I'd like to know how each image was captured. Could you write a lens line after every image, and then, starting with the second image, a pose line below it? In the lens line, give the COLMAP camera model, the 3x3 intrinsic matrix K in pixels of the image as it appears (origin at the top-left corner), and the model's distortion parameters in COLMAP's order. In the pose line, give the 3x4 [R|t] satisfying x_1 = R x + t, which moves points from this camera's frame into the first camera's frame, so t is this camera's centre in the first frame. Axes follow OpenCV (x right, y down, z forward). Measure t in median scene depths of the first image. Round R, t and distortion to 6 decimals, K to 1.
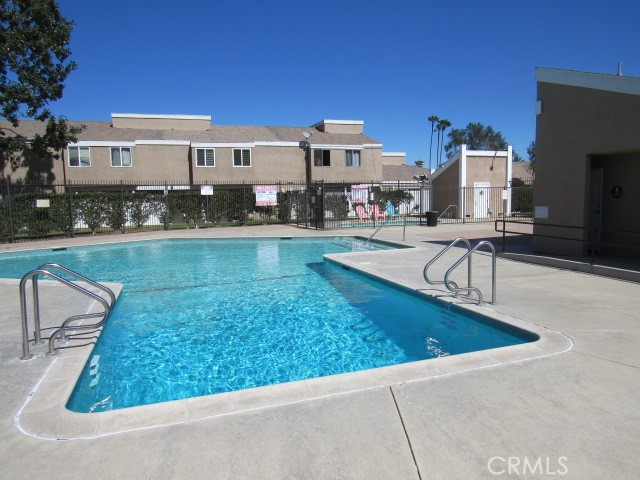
lens RADIAL K [[449.2, 0, 320.0], [0, 449.2, 240.0], [0, 0, 1]] dist [0.000880, -0.000559]
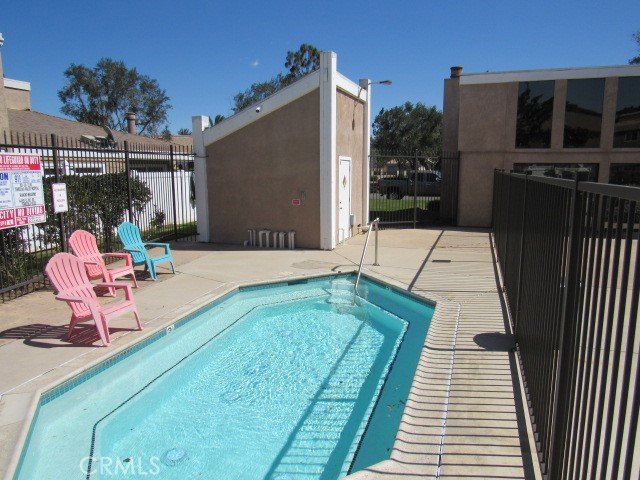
lens RADIAL K [[449.2, 0, 320.0], [0, 449.2, 240.0], [0, 0, 1]] dist [0.000880, -0.000559]
pose [[0.616287, -0.108111, 0.780066, 0.002895], [0.063859, 0.994131, 0.087328, -0.081426], [-0.784929, -0.004005, 0.619573, 0.684719]]
